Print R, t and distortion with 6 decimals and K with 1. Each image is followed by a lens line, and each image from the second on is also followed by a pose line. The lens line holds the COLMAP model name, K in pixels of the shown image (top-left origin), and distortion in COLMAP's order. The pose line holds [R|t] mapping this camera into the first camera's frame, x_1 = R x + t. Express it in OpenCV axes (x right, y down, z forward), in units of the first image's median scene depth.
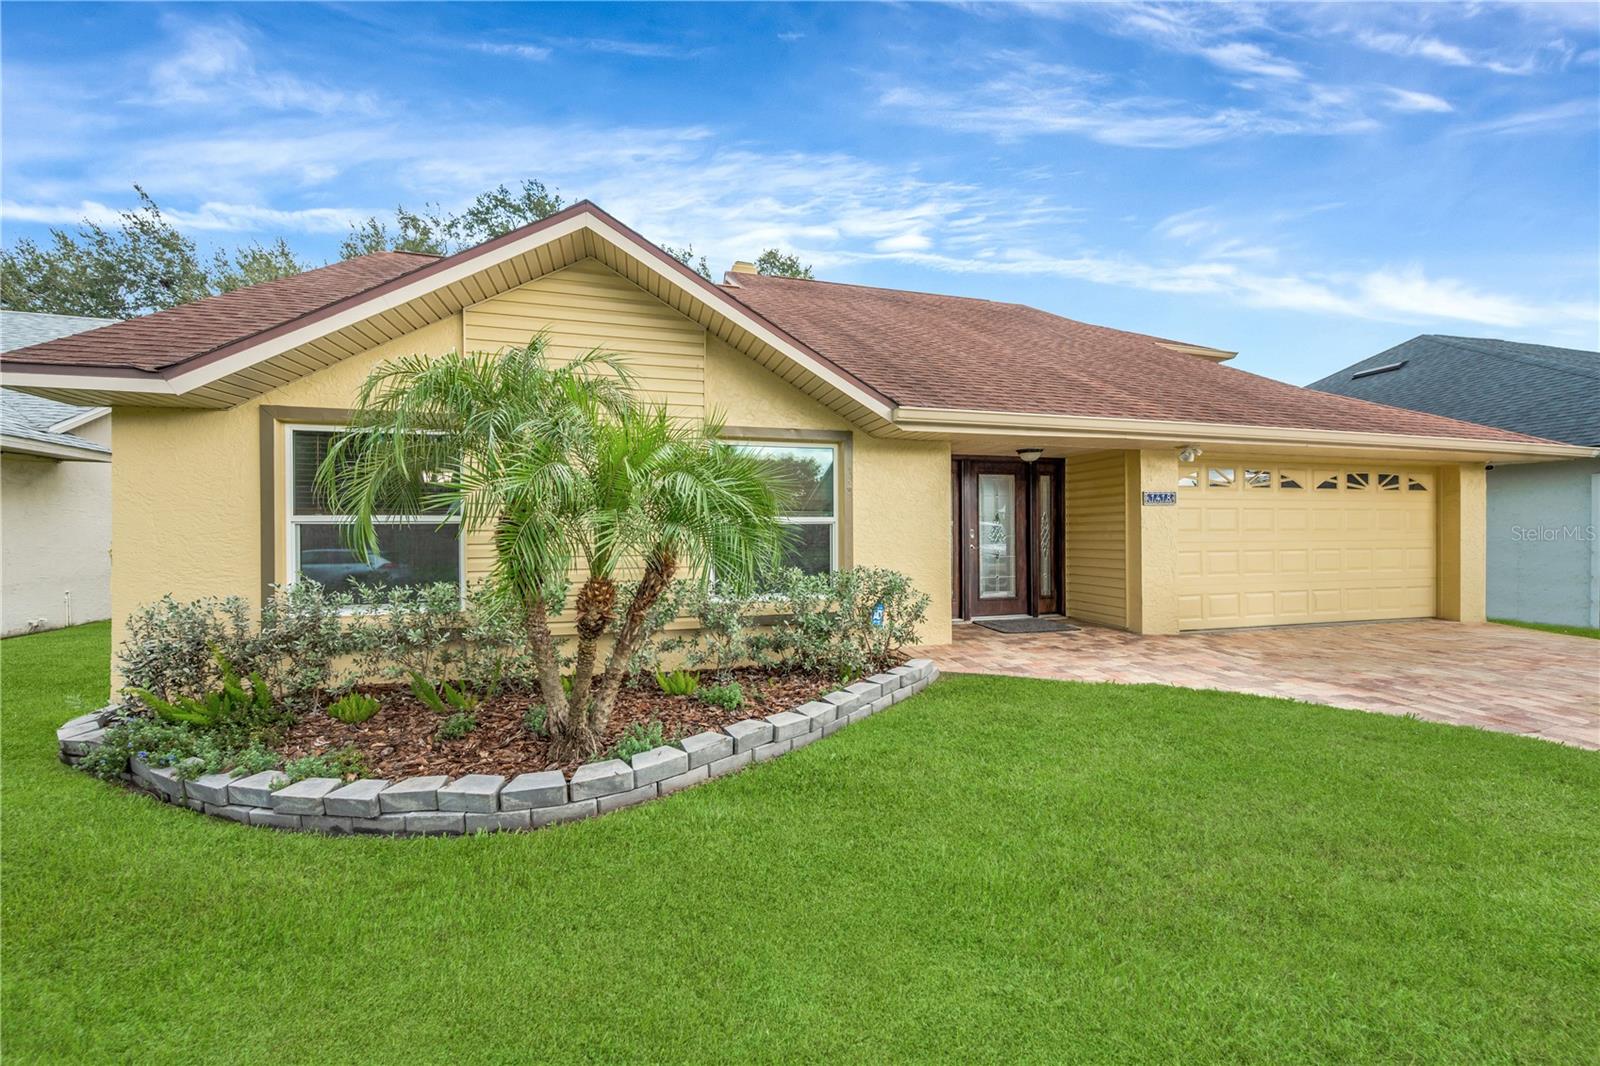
lens RADIAL K [[623.4, 0, 800.0], [0, 623.4, 533.0], [0, 0, 1]] dist [0.000439, 0.000027]
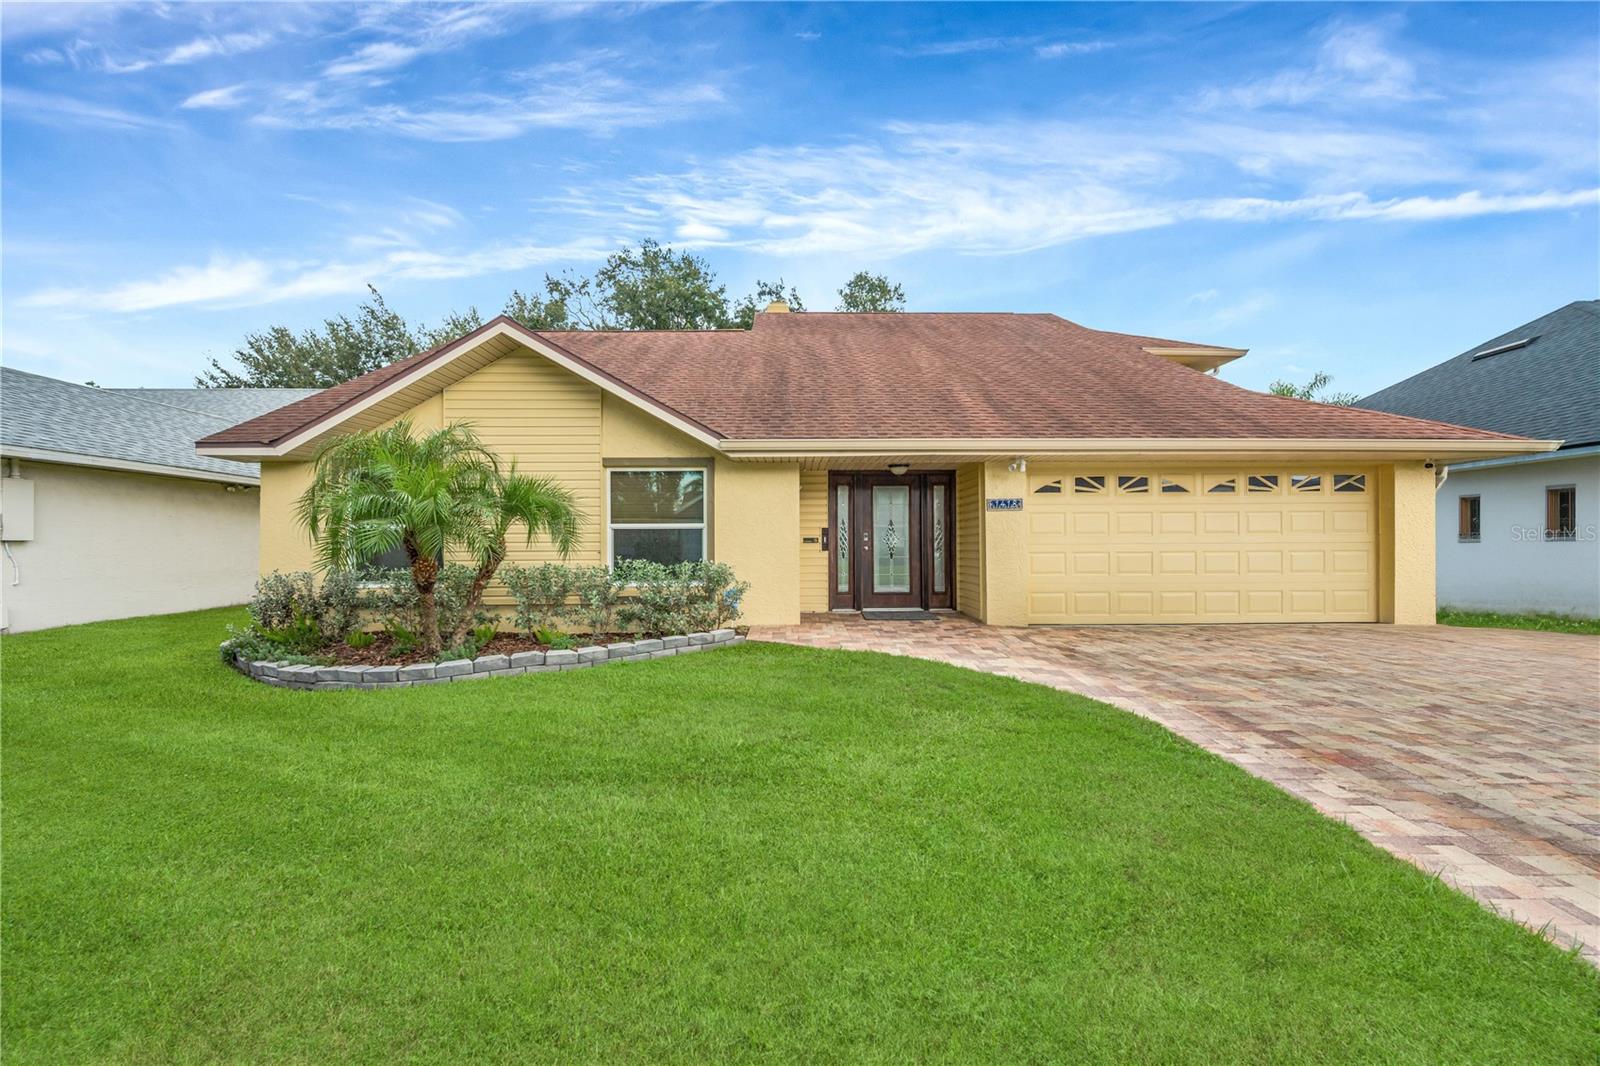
lens RADIAL K [[626.9, 0, 798.9], [0, 626.9, 534.0], [0, 0, 1]] dist [-0.002107, 0.000027]
pose [[0.966616, -0.004217, -0.256195, 0.451503], [0.000423, 0.999889, -0.014863, 0.012955], [0.256230, 0.014259, 0.966511, -0.169316]]
